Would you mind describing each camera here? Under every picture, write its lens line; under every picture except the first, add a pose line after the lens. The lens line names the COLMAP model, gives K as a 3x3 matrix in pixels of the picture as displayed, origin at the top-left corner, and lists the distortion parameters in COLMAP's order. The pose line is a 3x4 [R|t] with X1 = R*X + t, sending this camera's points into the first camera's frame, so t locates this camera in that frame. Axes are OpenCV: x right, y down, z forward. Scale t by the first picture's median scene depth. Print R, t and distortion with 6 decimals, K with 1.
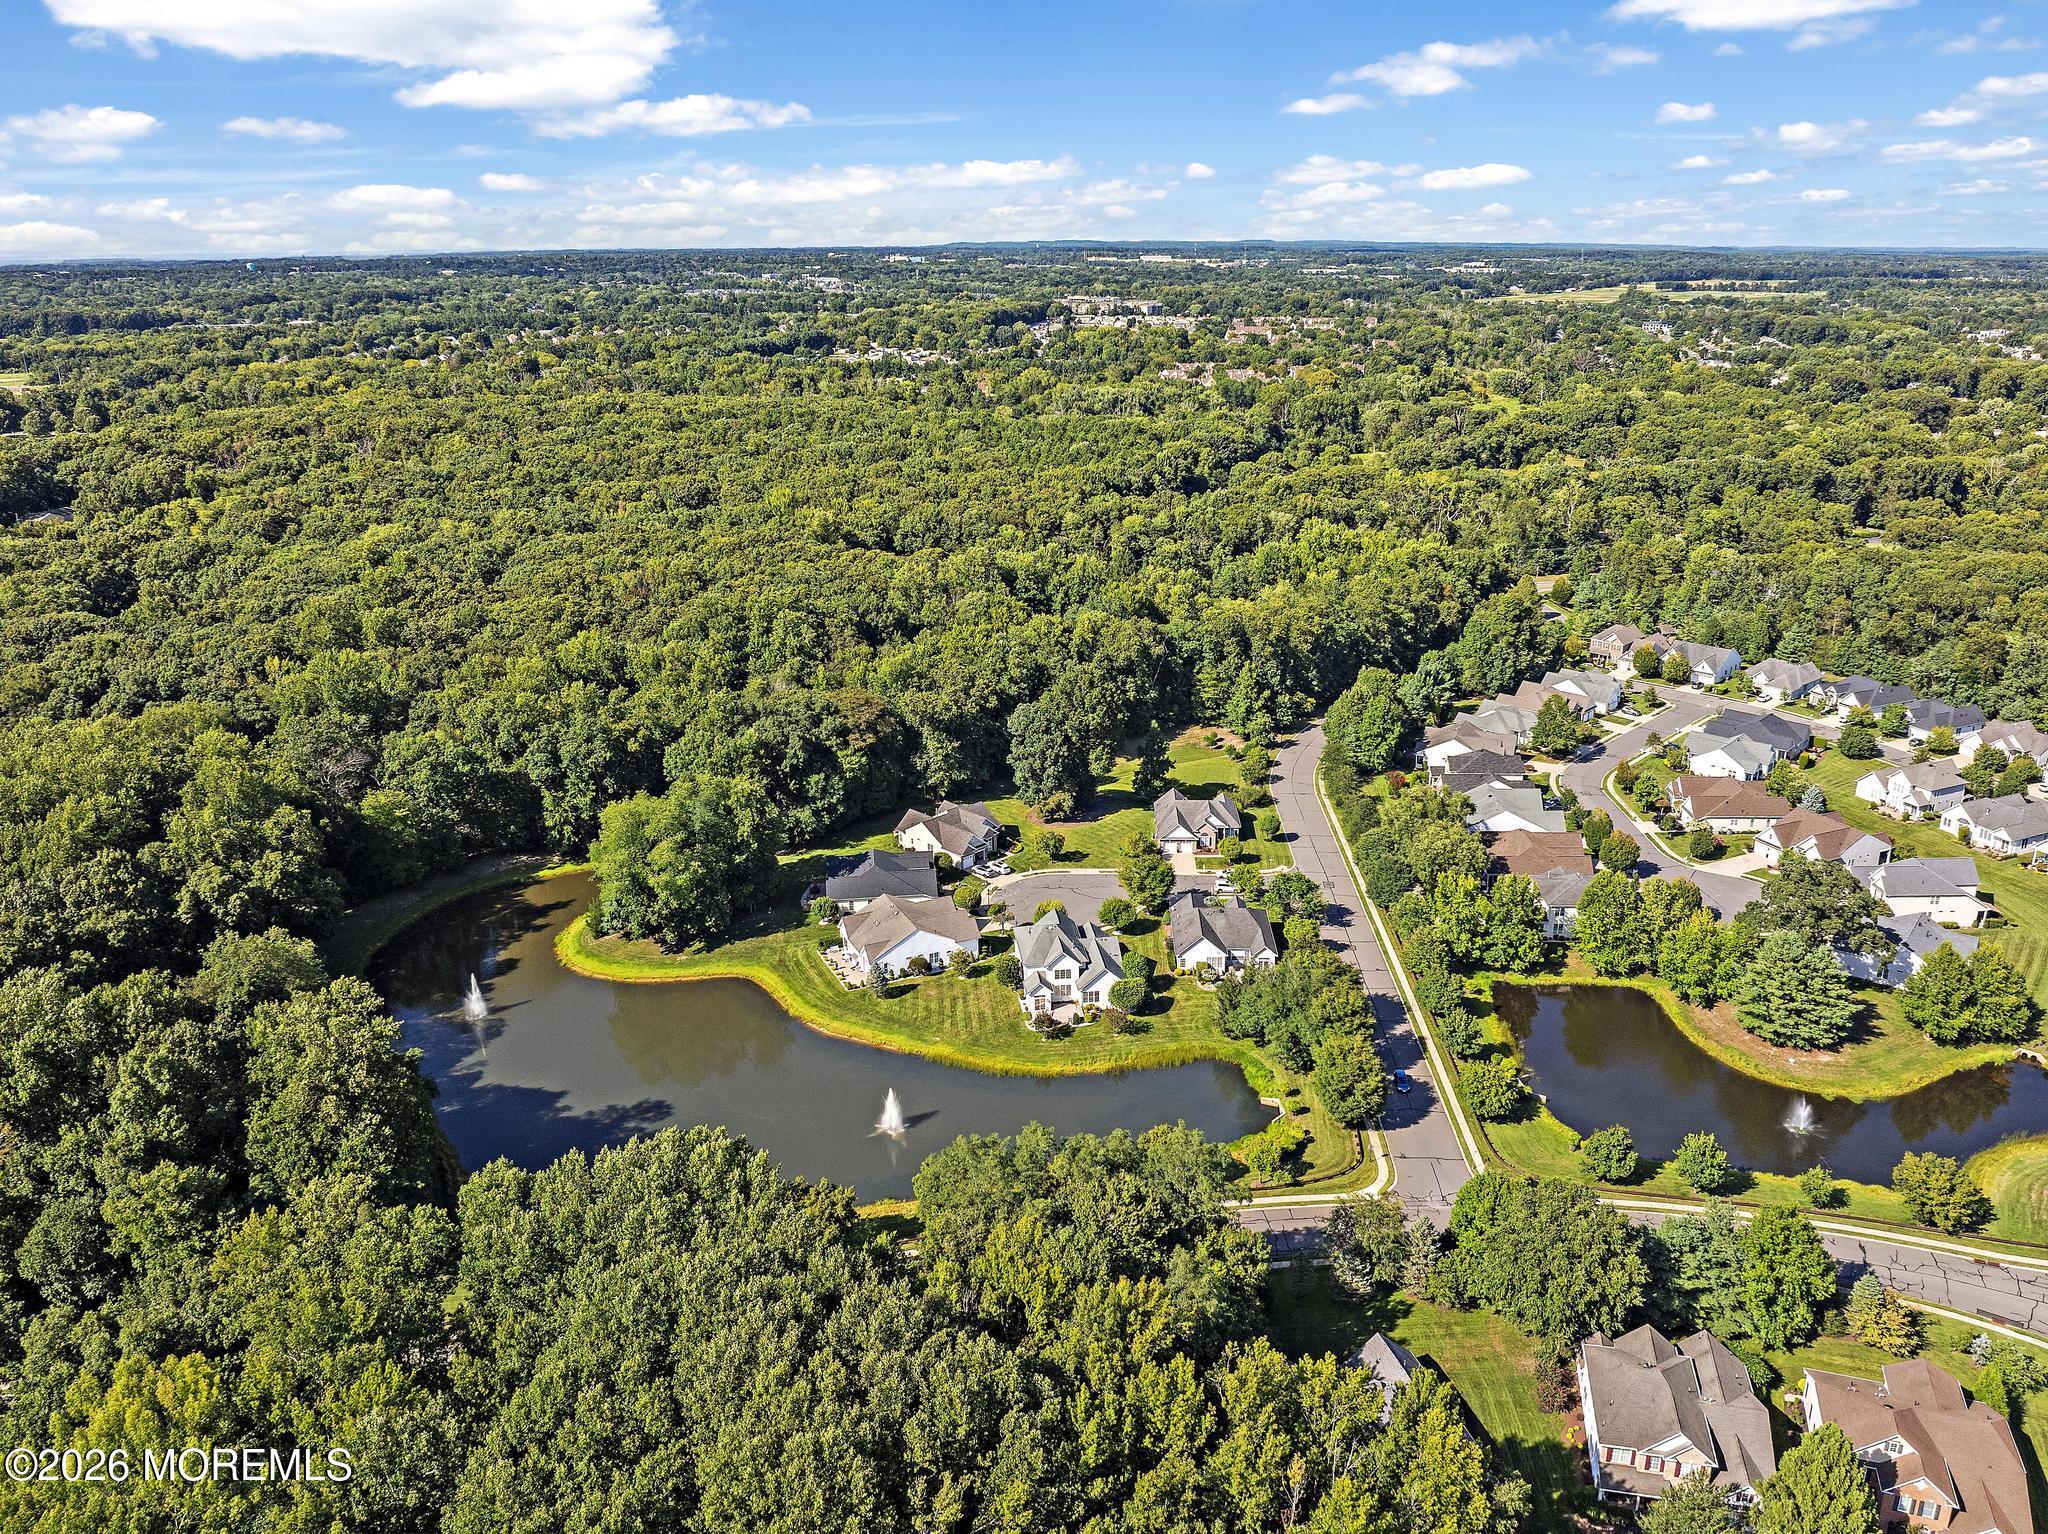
lens RADIAL K [[1506.3, 0, 1039.6], [0, 1506.3, 766.5], [0, 0, 1]] dist [-0.032582, -0.002712]
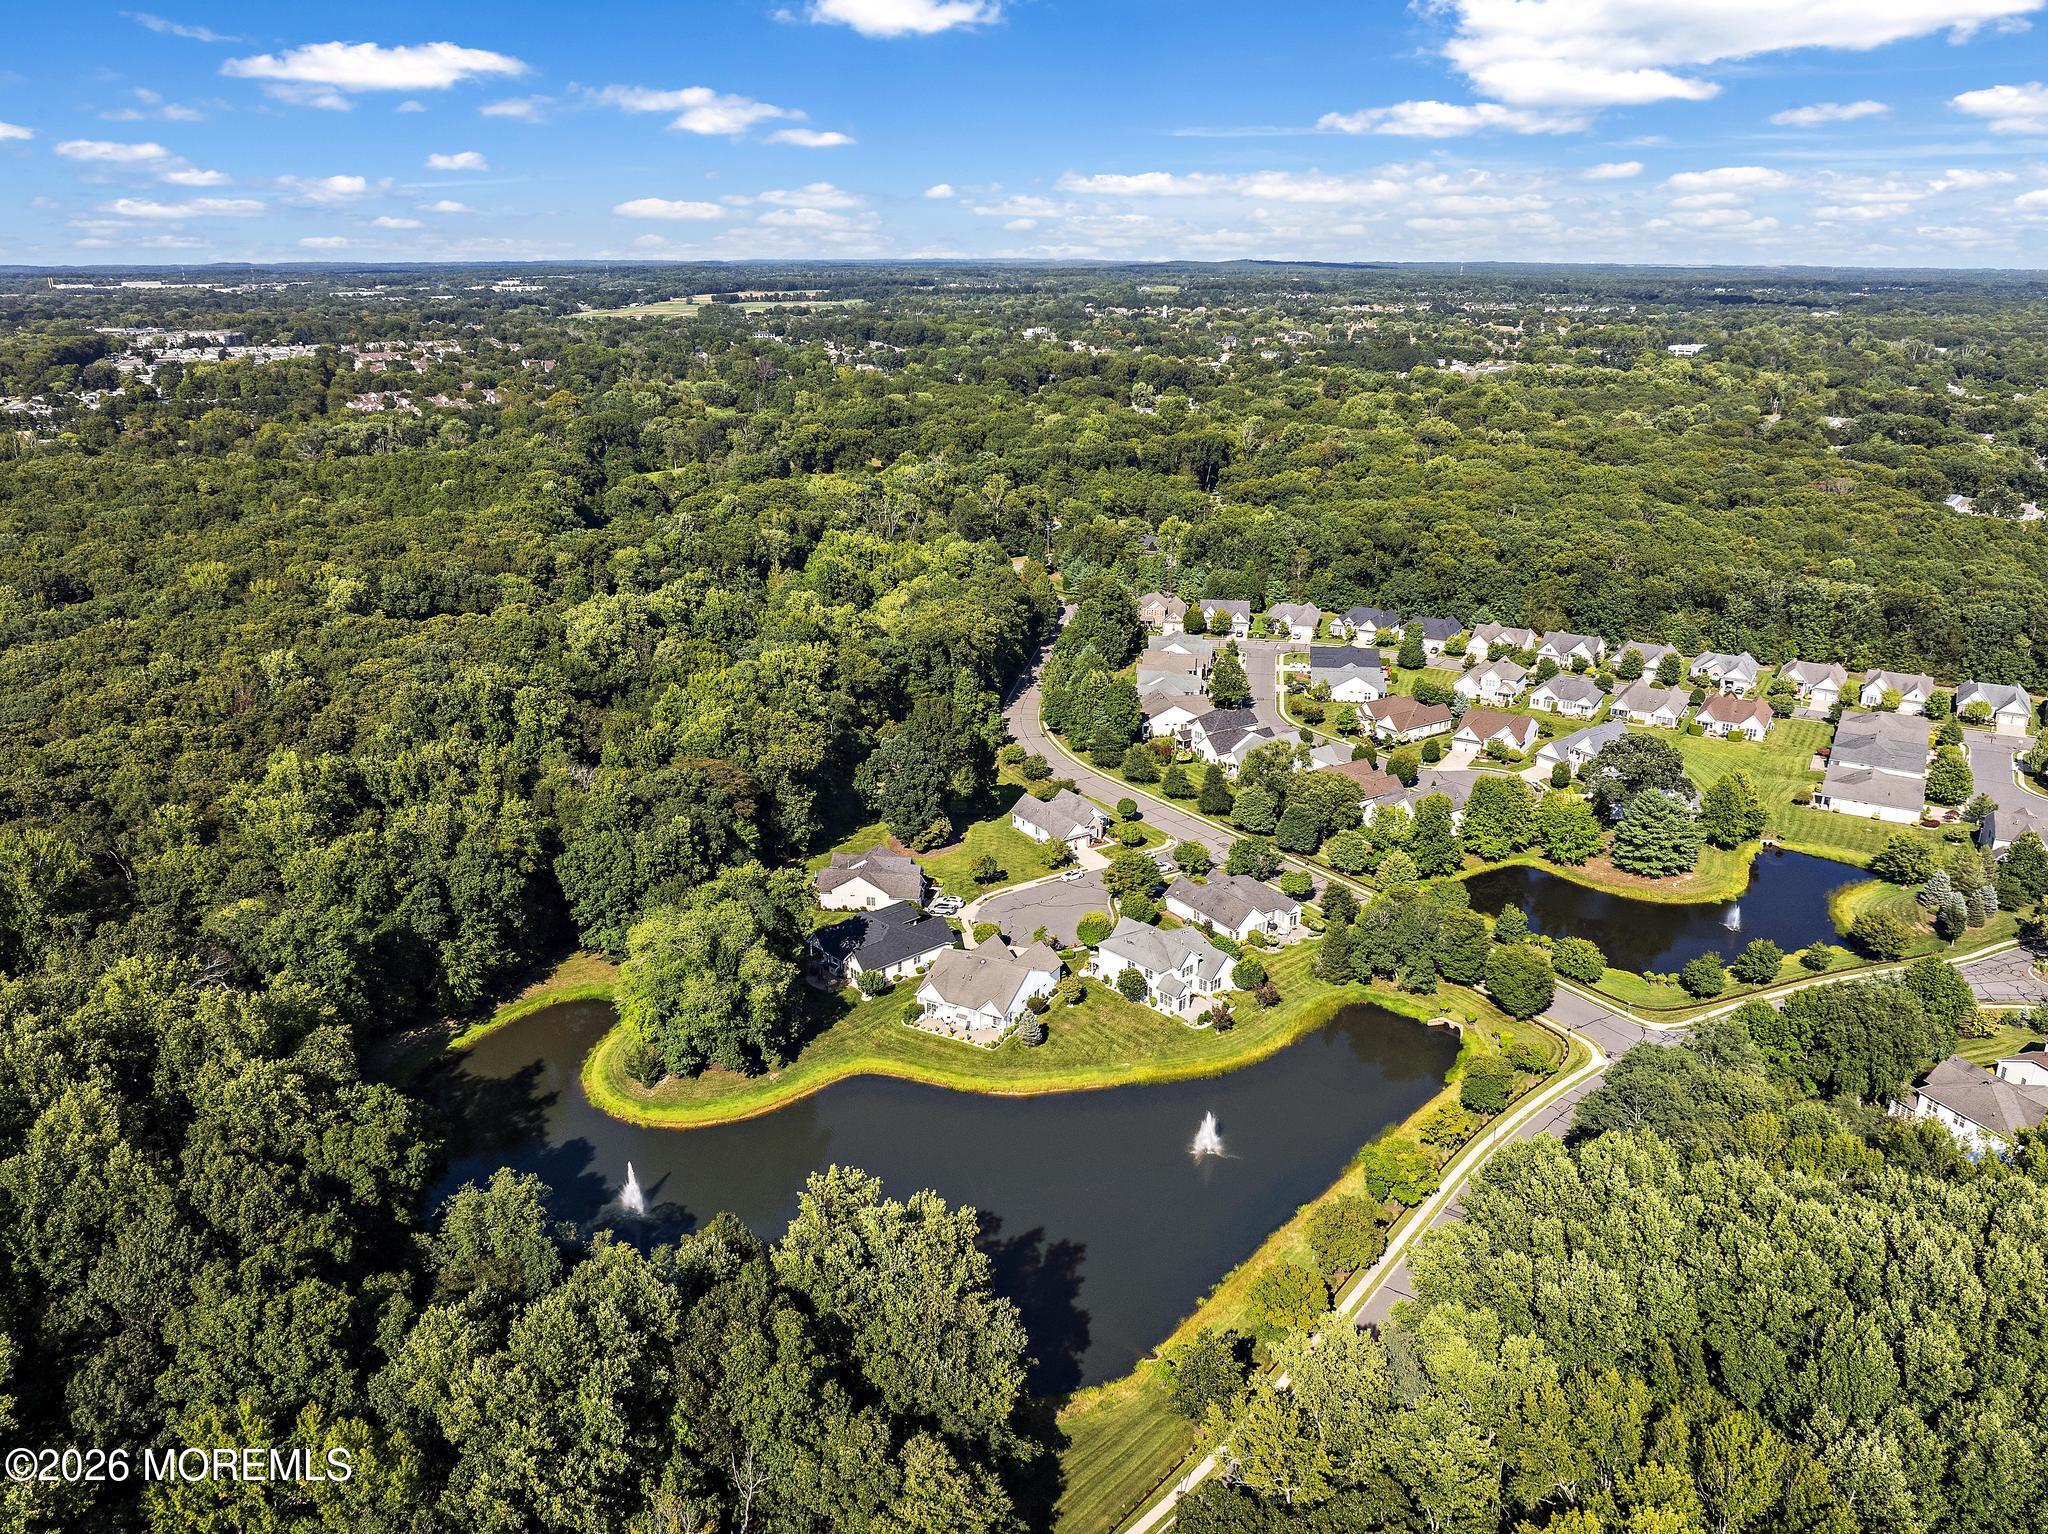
lens RADIAL K [[1480.5, 0, 1002.9], [0, 1480.5, 798.3], [0, 0, 1]] dist [-0.029252, -0.003119]
pose [[0.822418, -0.195905, 0.534088, -0.498549], [0.188591, 0.979634, 0.068929, -0.058771], [-0.536714, 0.044036, 0.842614, 0.171918]]
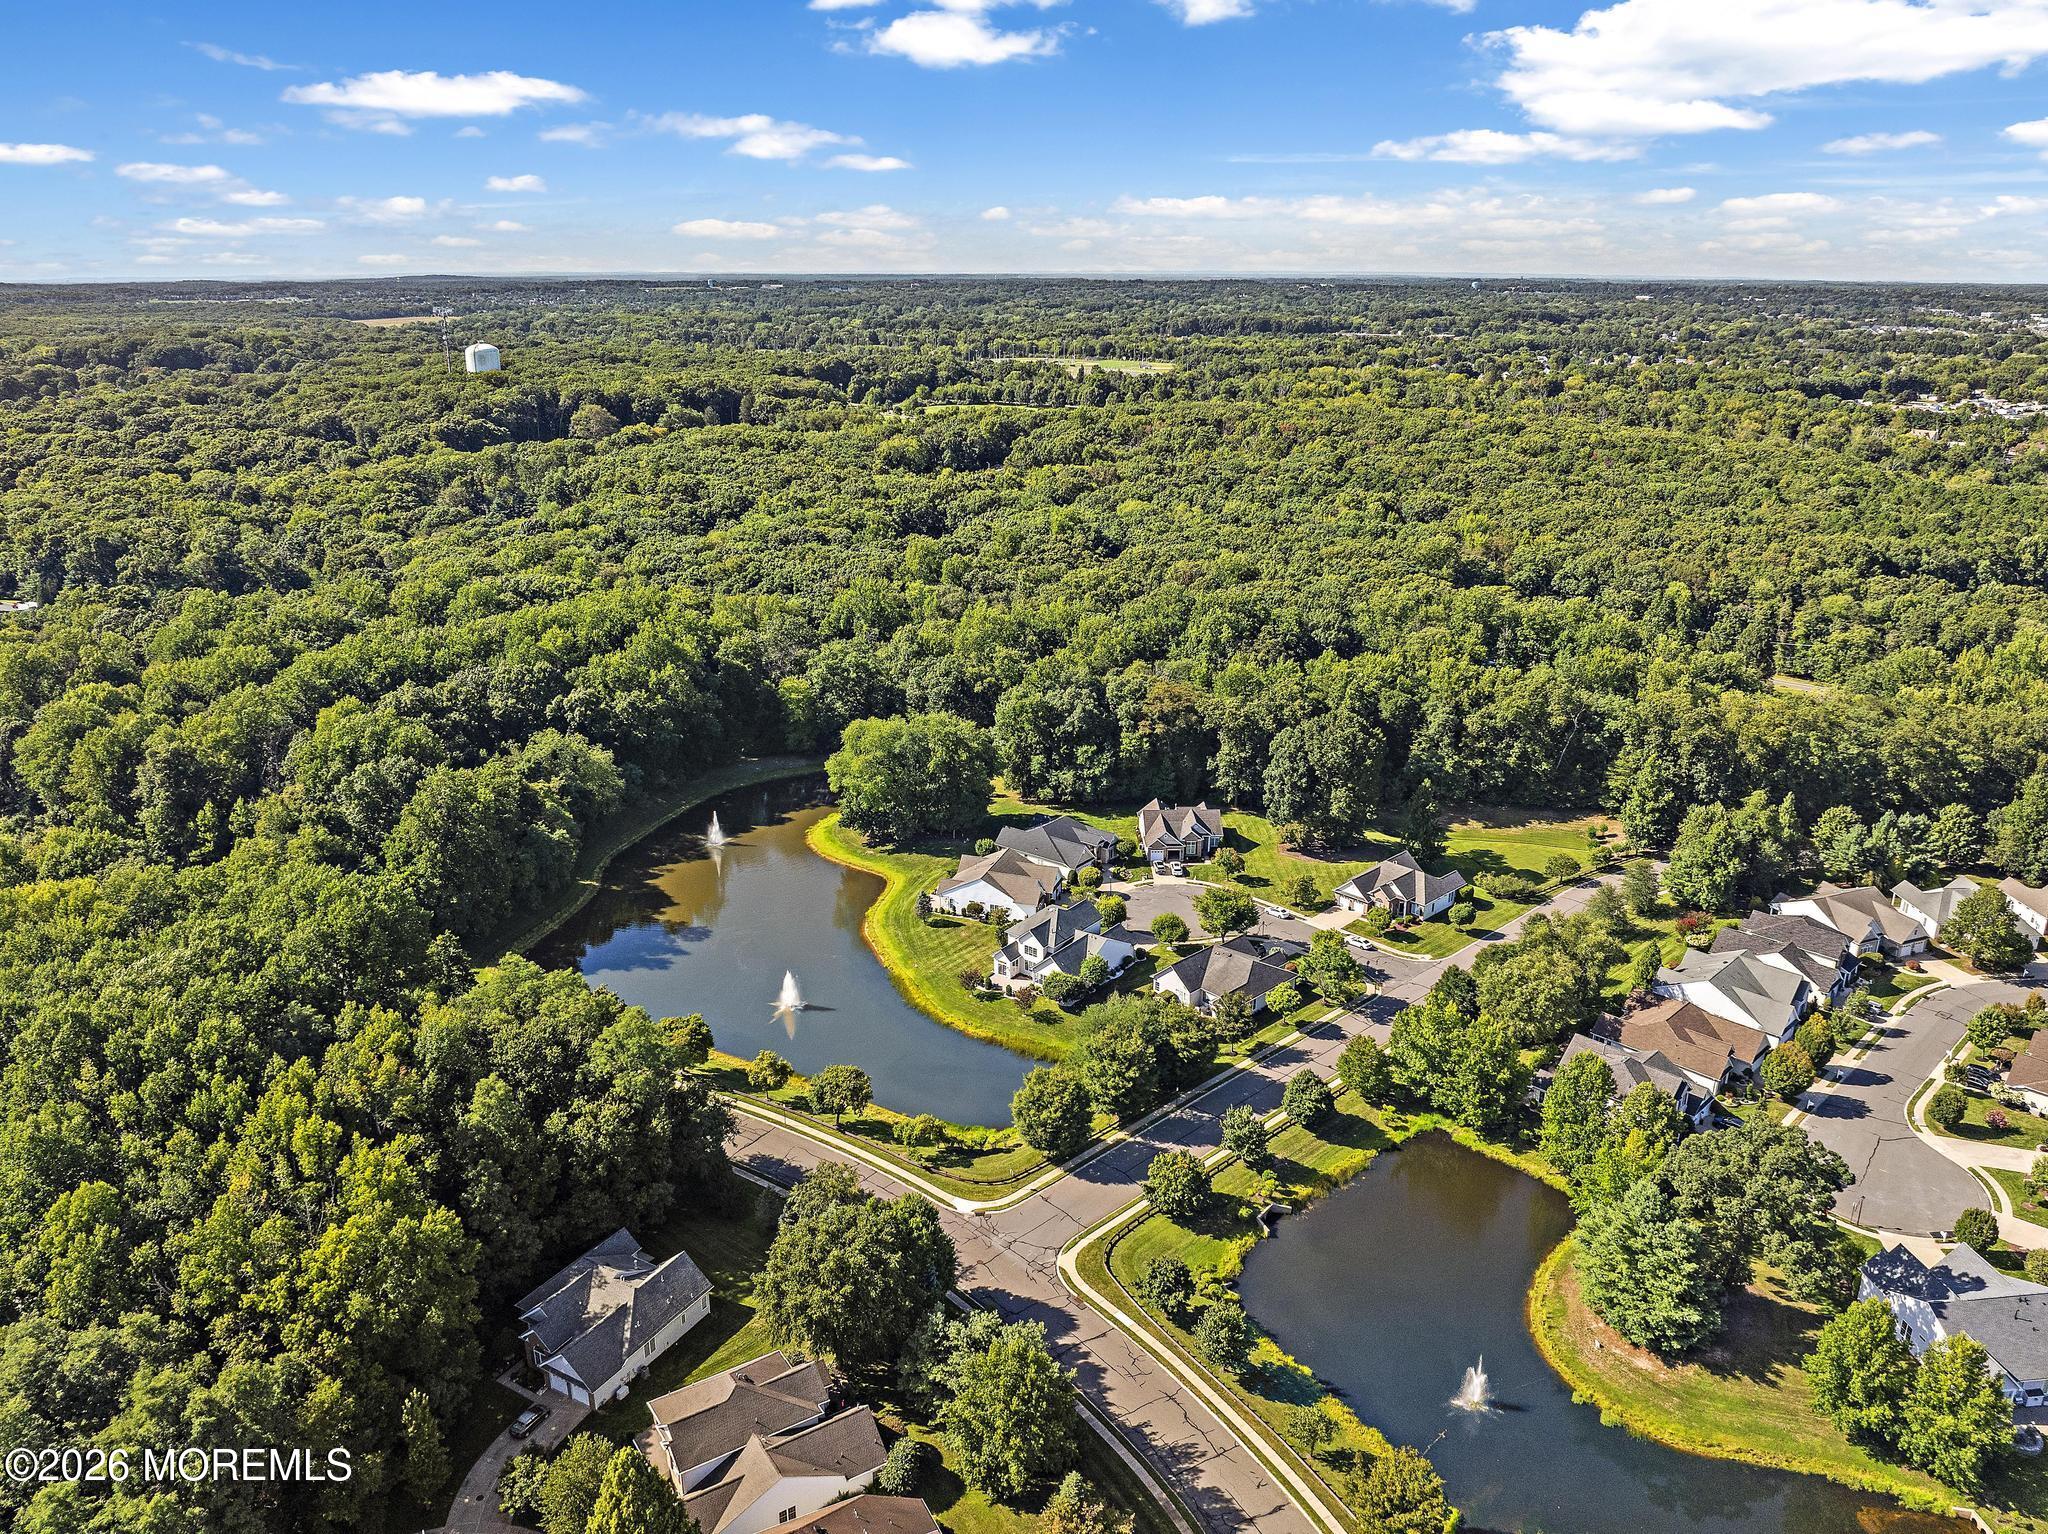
lens RADIAL K [[1455.6, 0, 1026.8], [0, 1455.6, 778.2], [0, 0, 1]] dist [-0.034813, 0.001557]
pose [[0.714622, 0.237665, -0.657899, 0.543533], [-0.236115, 0.967269, 0.092953, -0.061838], [0.658457, 0.088914, 0.747348, 0.179803]]
